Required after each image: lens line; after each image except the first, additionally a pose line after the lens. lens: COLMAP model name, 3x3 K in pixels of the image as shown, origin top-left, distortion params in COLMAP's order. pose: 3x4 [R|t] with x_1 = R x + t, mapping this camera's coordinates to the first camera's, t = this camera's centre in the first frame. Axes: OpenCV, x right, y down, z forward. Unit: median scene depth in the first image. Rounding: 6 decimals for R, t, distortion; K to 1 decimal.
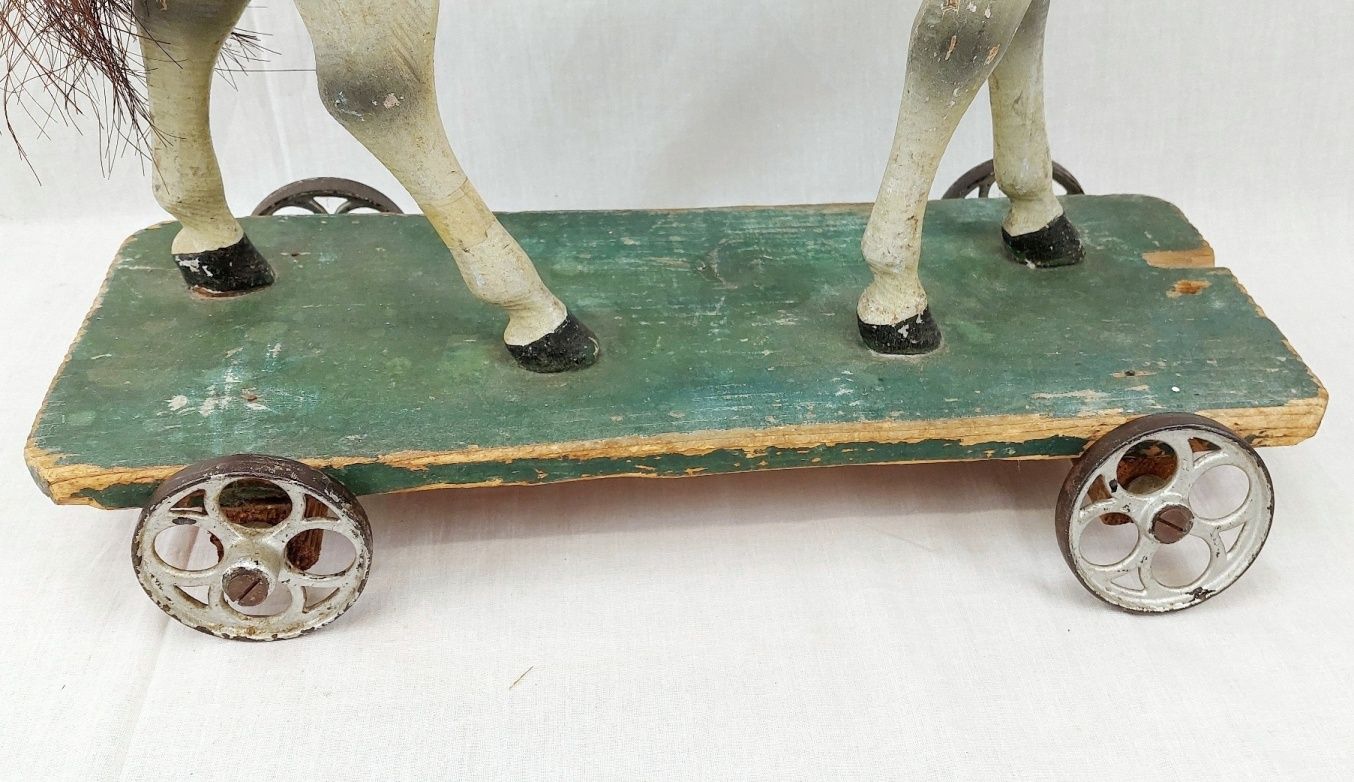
lens RADIAL K [[1310.6, 0, 646.5], [0, 1310.6, 343.5], [0, 0, 1]] dist [0.164446, -0.306983]
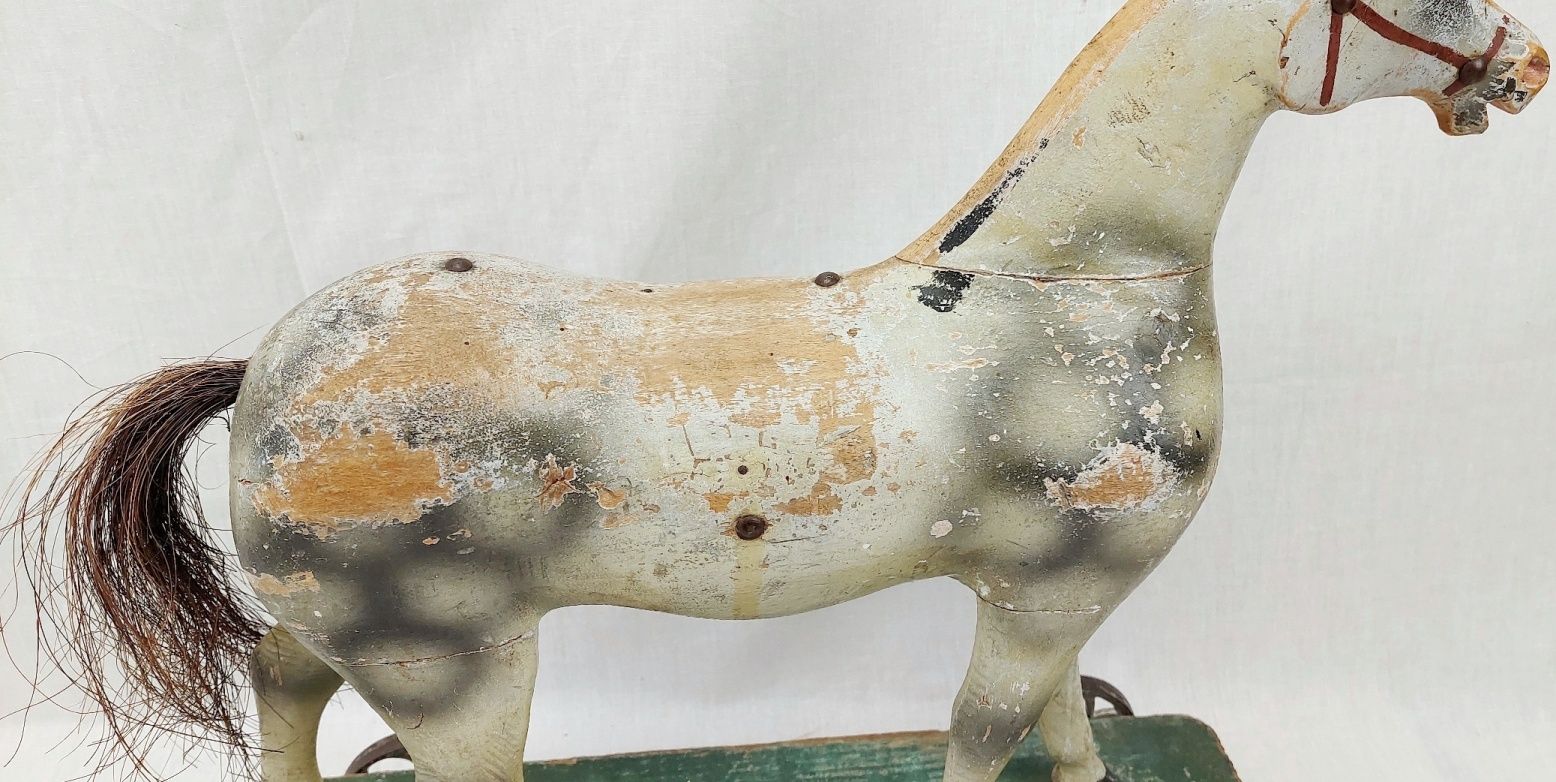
lens RADIAL K [[1331.1, 0, 778.0], [0, 1331.1, 391.0], [0, 0, 1]] dist [0.087976, -0.112591]
pose [[0.999617, -0.008449, 0.026355, 0.021958], [0.010639, 0.996402, -0.084086, -0.359547], [-0.025550, 0.084334, 0.996110, -0.126285]]
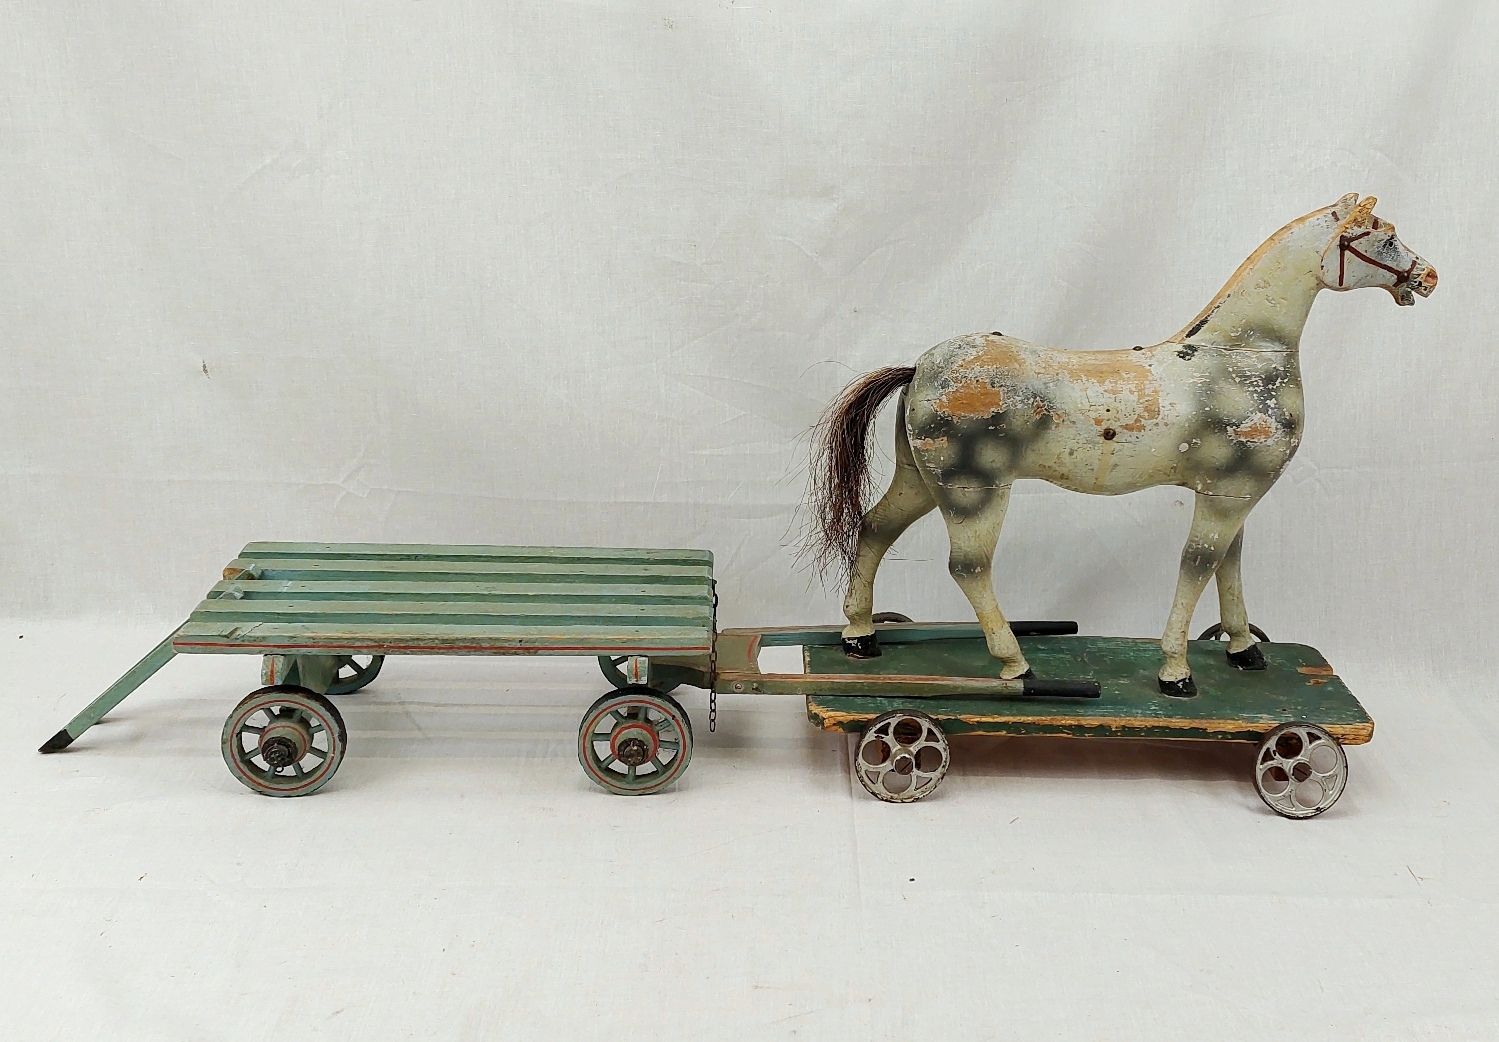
lens RADIAL K [[1667.1, 0, 749.5], [0, 1667.1, 521.0], [0, 0, 1]] dist [0.192809, -0.531438]
pose [[0.998159, 0.041223, -0.044480, -0.413781], [-0.051205, 0.965861, -0.253952, 0.482343], [0.032493, 0.255762, 0.966194, -1.837270]]
